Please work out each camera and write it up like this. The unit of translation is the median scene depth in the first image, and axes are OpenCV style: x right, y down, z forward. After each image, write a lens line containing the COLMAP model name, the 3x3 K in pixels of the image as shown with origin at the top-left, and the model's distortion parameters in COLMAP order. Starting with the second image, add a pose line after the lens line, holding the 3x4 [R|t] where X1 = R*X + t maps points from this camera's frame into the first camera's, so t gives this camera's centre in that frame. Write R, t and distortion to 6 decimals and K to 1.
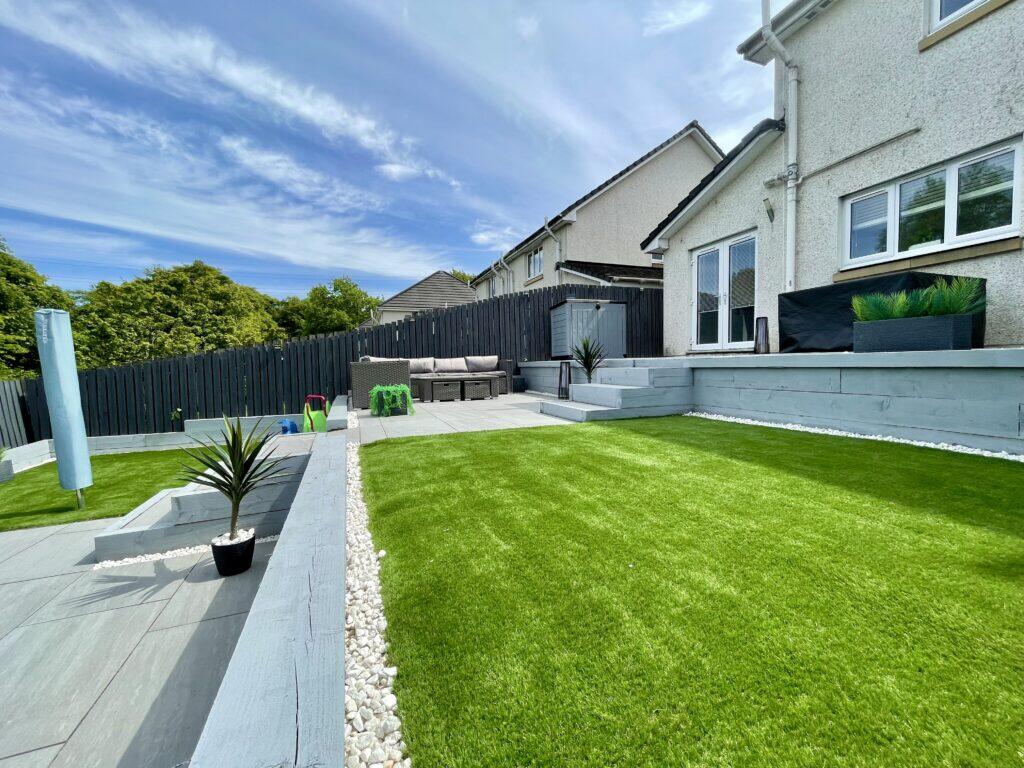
lens RADIAL K [[416.0, 0, 512.9], [0, 416.0, 381.1], [0, 0, 1]] dist [-0.001155, -0.000282]
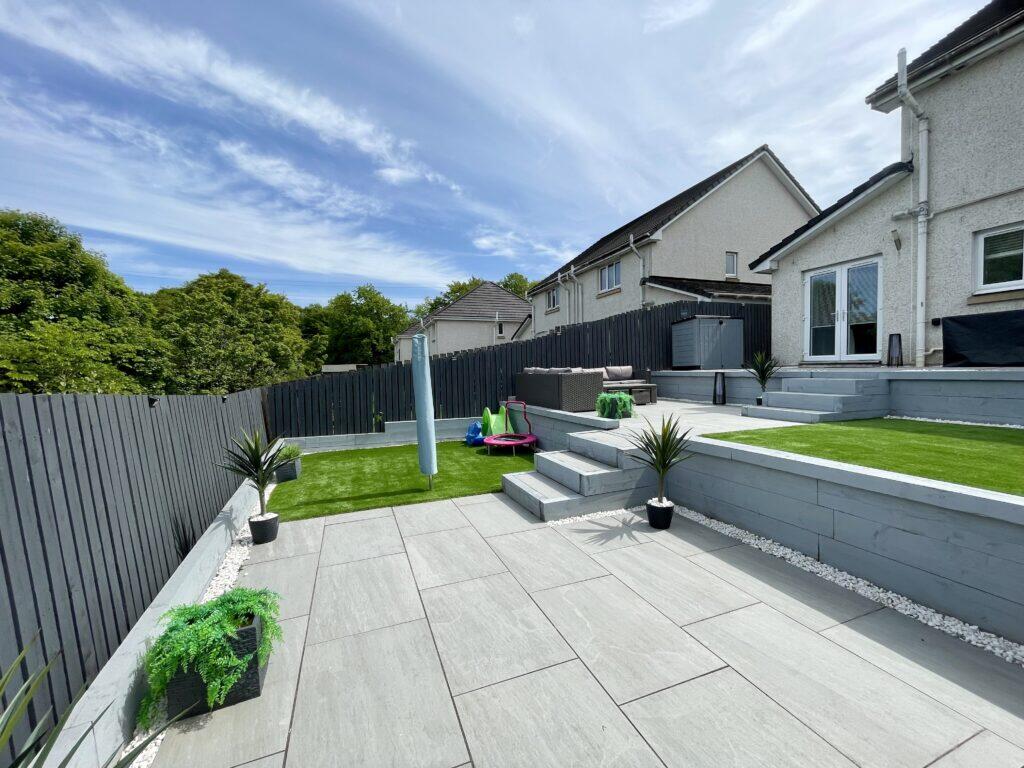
lens RADIAL K [[416.0, 0, 511.2], [0, 416.0, 385.4], [0, 0, 1]] dist [-0.001155, -0.000282]
pose [[0.999950, 0.000181, -0.010013, -0.414061], [-0.000200, 0.999998, -0.001860, -0.007038], [0.010013, 0.001862, 0.999948, -0.149510]]
